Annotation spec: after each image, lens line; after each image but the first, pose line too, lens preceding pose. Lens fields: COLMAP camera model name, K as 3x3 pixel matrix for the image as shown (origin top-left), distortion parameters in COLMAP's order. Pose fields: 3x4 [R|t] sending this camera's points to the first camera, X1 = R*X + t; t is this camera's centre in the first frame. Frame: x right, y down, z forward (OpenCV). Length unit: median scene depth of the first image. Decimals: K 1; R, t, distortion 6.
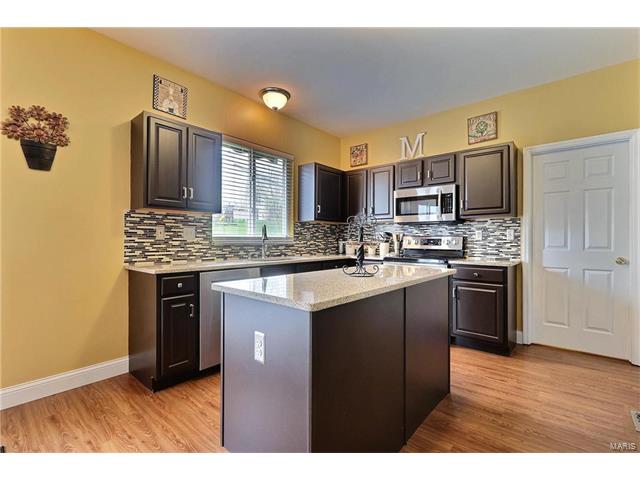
lens RADIAL K [[287.5, 0, 320.0], [0, 287.5, 240.0], [0, 0, 1]] dist [-0.001218, -0.000058]
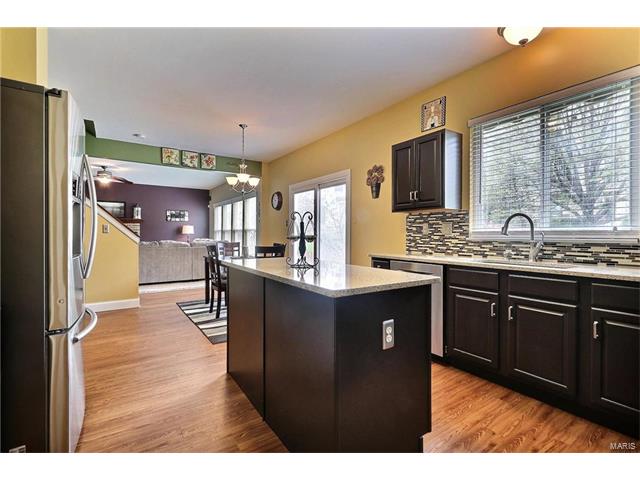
lens RADIAL K [[287.5, 0, 320.0], [0, 287.5, 240.0], [0, 0, 1]] dist [-0.001218, -0.000058]
pose [[-0.236705, 0.013780, -0.971484, 0.663719], [-0.009865, 0.999814, 0.016585, 0.005380], [0.971532, 0.013509, -0.236524, 0.740320]]
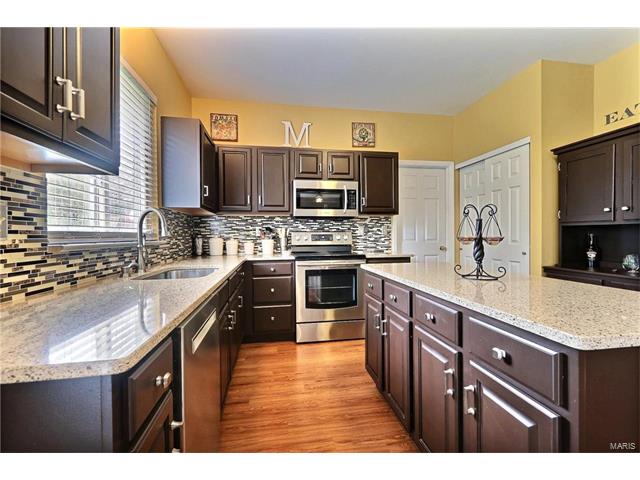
lens RADIAL K [[287.5, 0, 320.0], [0, 287.5, 240.0], [0, 0, 1]] dist [-0.001218, -0.000058]
pose [[0.630810, -0.020133, 0.775676, -0.442157], [0.012197, 0.999797, 0.016031, -0.001173], [-0.775841, -0.000652, 0.630928, 0.458840]]
